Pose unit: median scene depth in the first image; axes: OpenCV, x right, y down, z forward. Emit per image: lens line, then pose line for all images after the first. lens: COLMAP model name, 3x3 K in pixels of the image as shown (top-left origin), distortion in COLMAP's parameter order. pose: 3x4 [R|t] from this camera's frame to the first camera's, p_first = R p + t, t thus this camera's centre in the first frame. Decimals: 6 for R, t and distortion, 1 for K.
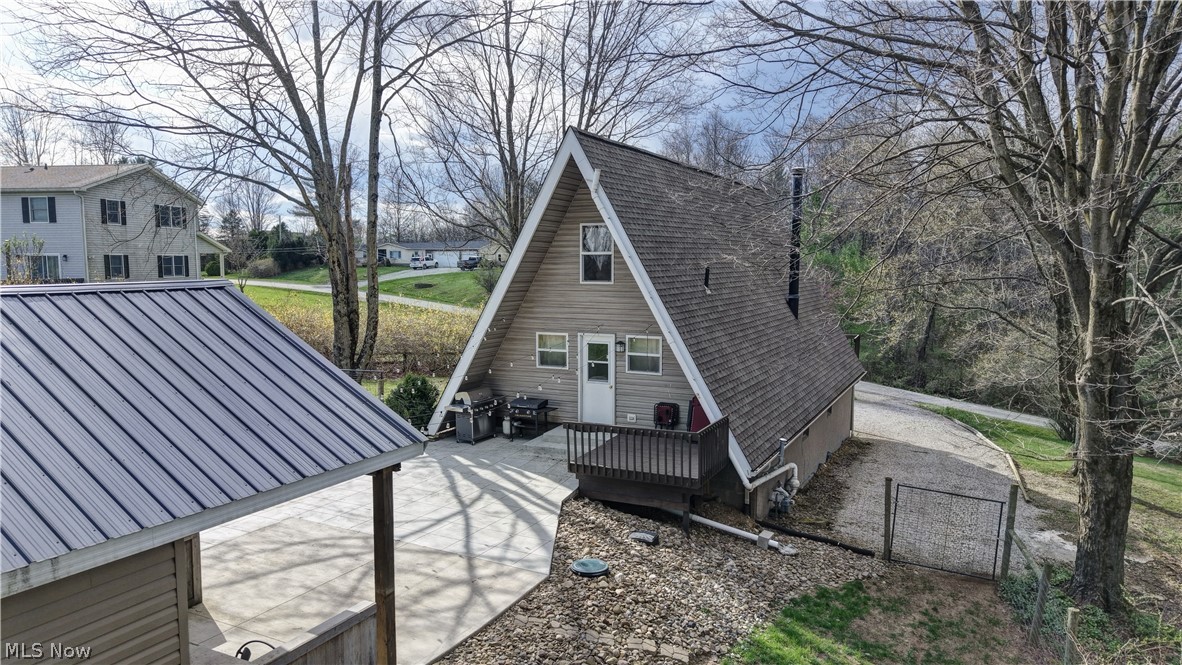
lens RADIAL K [[794.8, 0, 591.0], [0, 794.8, 332.5], [0, 0, 1]] dist [0.004753, -0.003175]
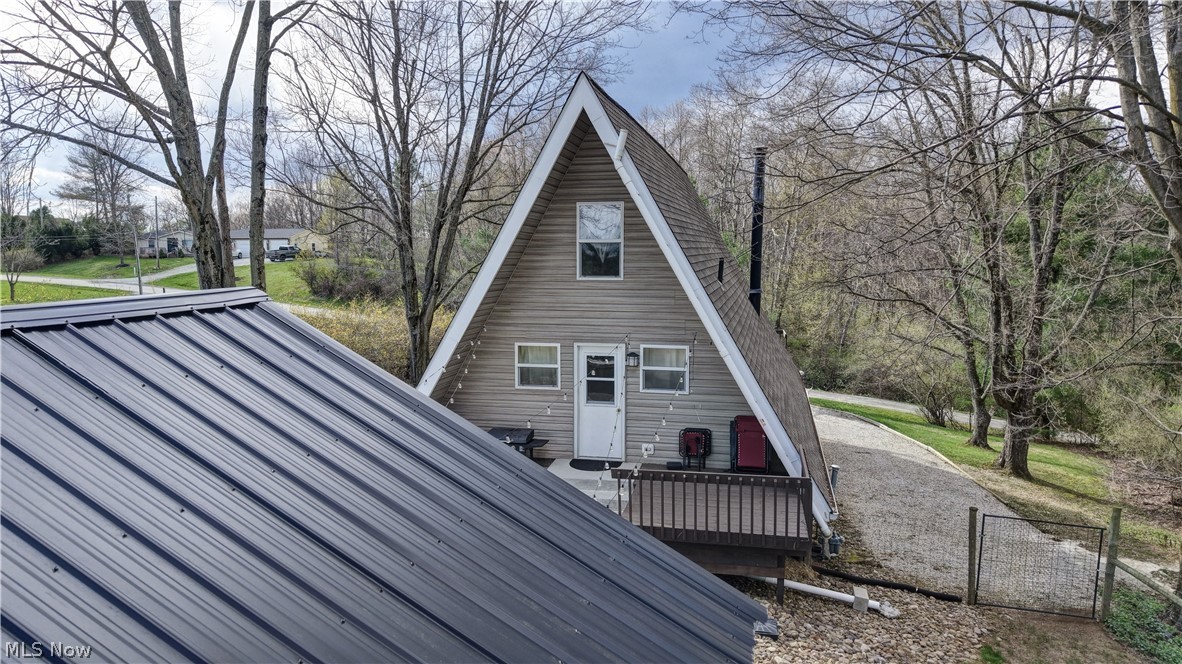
lens RADIAL K [[794.8, 0, 591.0], [0, 794.8, 332.0], [0, 0, 1]] dist [0.004753, -0.003175]
pose [[0.971063, -0.024027, 0.237612, -0.186785], [0.021361, 0.999677, 0.013791, -0.020756], [-0.237867, -0.008316, 0.971262, 0.238329]]
